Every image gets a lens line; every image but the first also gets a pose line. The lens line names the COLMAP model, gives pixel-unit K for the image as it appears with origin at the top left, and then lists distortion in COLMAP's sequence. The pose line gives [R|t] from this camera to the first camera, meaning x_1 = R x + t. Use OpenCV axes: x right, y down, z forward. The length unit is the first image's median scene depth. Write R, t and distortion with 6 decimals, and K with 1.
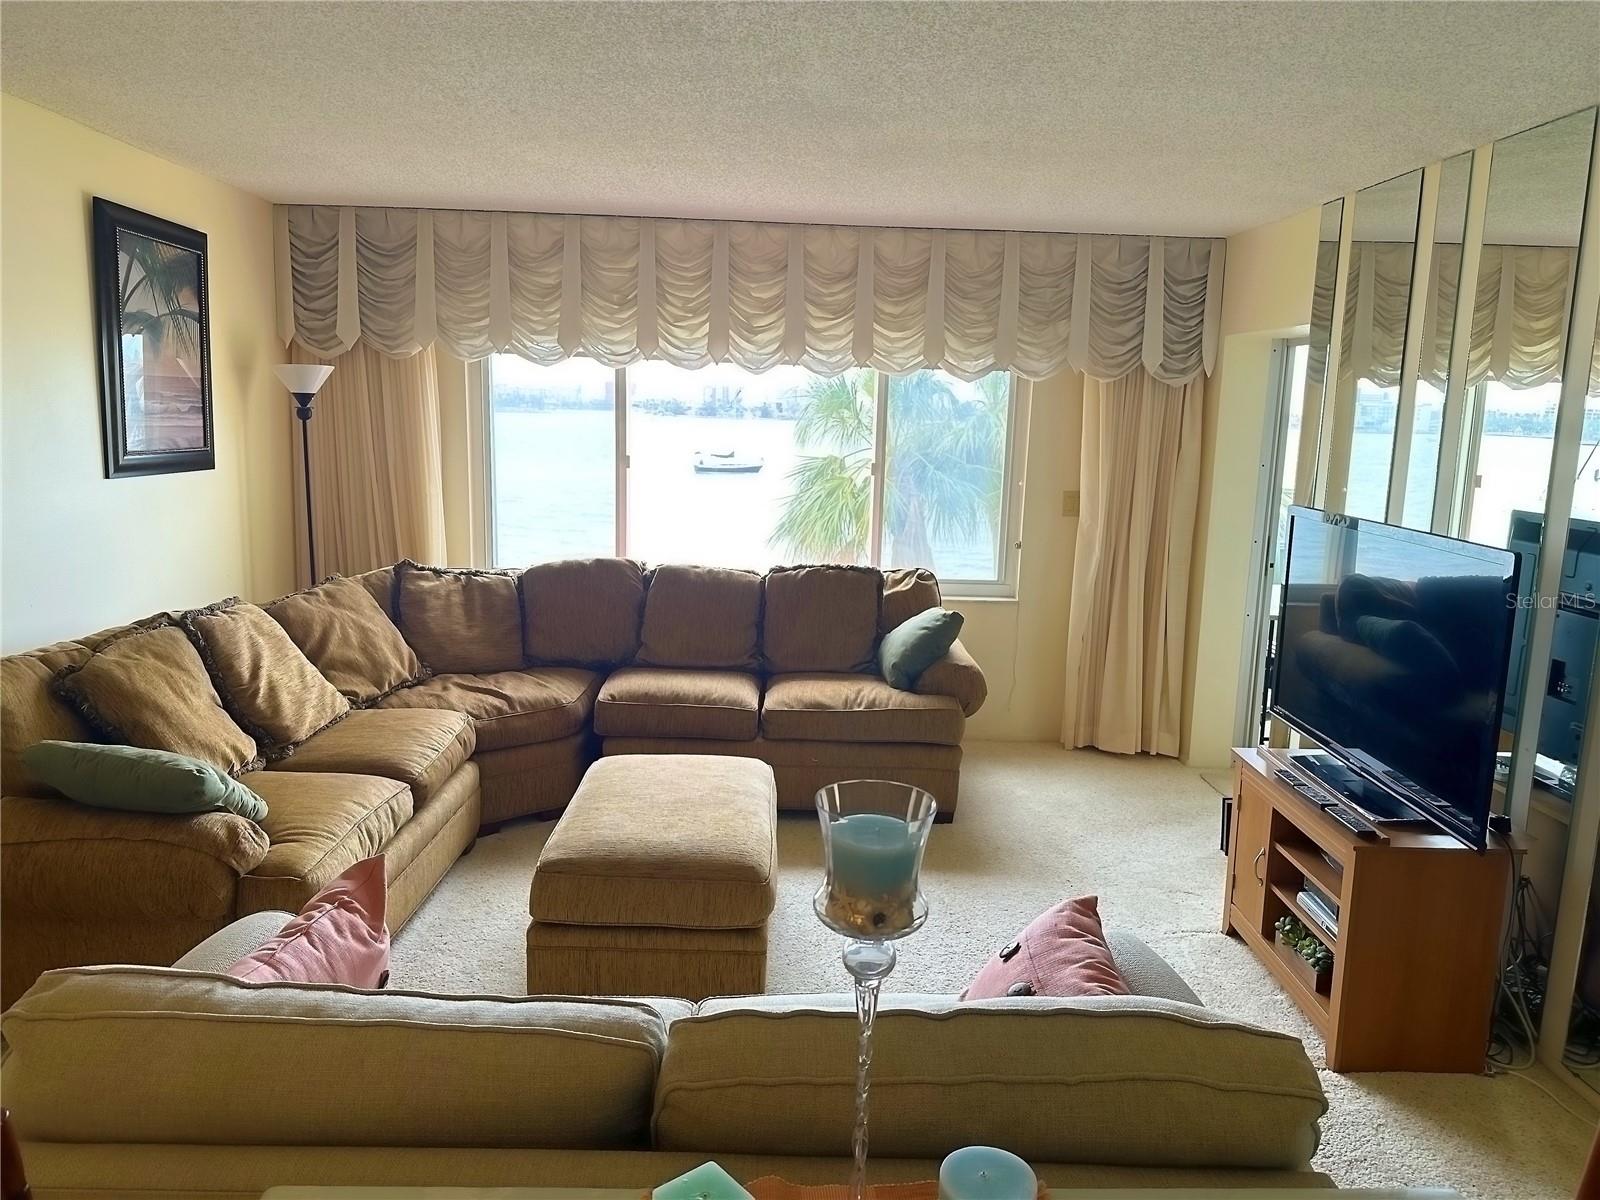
lens RADIAL K [[1145.3, 0, 820.1], [0, 1145.3, 595.1], [0, 0, 1]] dist [0.193747, -0.282817]
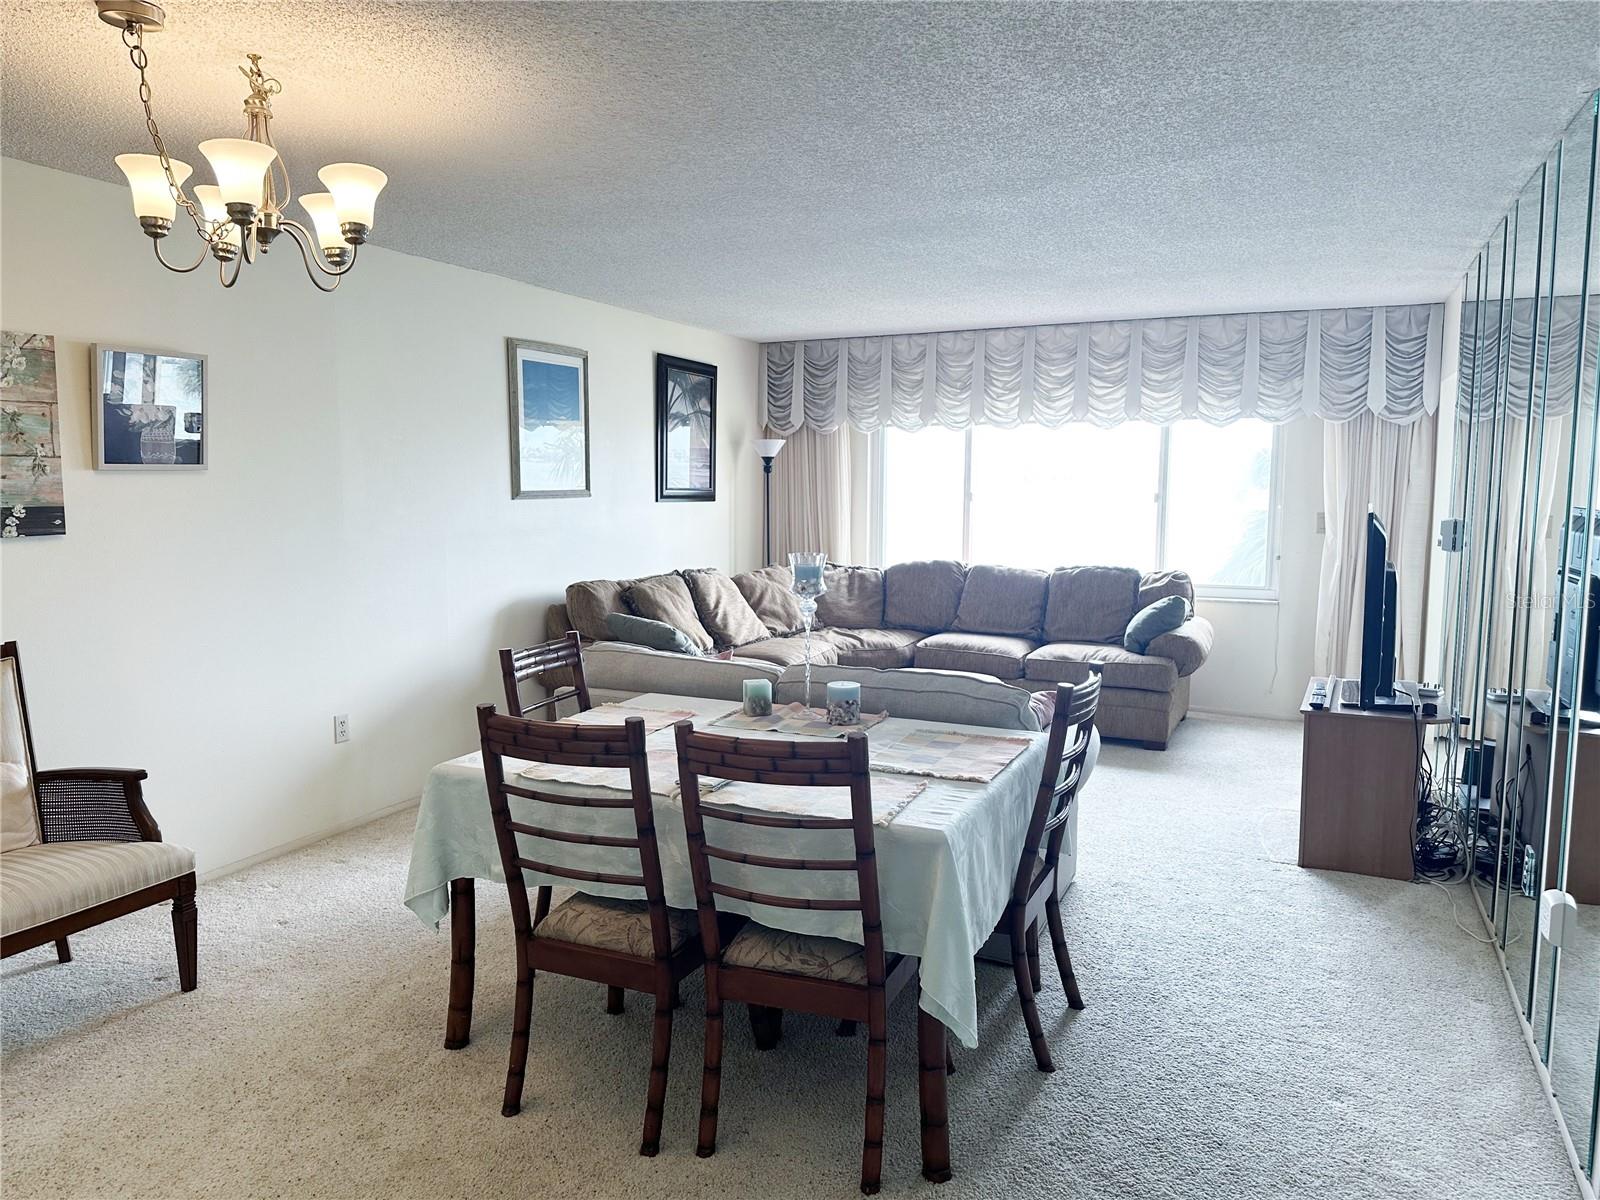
lens RADIAL K [[1145.3, 0, 820.1], [0, 1145.3, 595.1], [0, 0, 1]] dist [0.193747, -0.282817]
pose [[0.899947, 0.018803, -0.435594, 0.326660], [-0.046795, 0.997464, -0.053623, 0.102809], [0.433481, 0.068641, 0.898544, -0.394103]]
